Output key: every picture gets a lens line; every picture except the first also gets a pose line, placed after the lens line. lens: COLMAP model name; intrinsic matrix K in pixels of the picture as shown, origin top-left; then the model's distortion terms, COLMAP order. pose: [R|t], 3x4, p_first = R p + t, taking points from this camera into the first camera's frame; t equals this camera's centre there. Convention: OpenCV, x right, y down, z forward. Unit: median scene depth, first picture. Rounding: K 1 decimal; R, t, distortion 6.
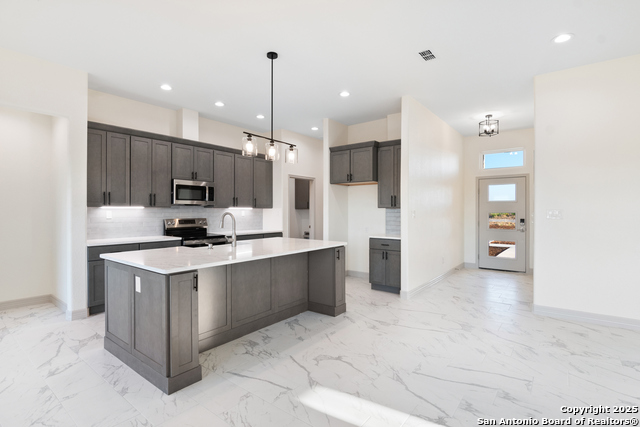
lens RADIAL K [[311.3, 0, 324.2], [0, 311.3, 214.1], [0, 0, 1]] dist [-0.003717, -0.008677]
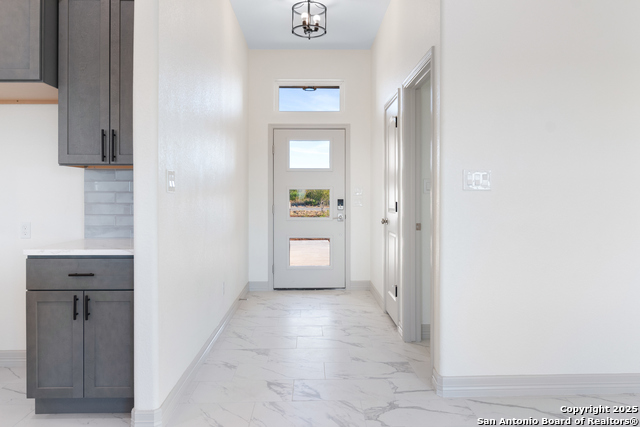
lens RADIAL K [[432.2, 0, 319.1], [0, 432.2, 194.0], [0, 0, 1]] dist [0.000866, -0.004512]
pose [[0.773414, 0.004837, 0.633883, 0.103400], [0.007013, 0.999844, -0.016186, 0.023732], [-0.633863, 0.016964, 0.773259, 0.502977]]
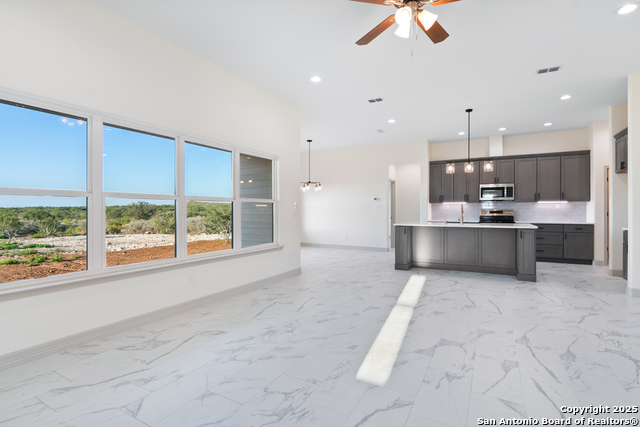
lens RADIAL K [[311.3, 0, 320.2], [0, 311.3, 210.8], [0, 0, 1]] dist [-0.003717, -0.008677]
pose [[0.146521, -0.000322, -0.989208, 0.972888], [-0.011498, 0.999932, -0.002029, 0.034304], [0.989141, 0.011671, 0.146507, -0.030505]]
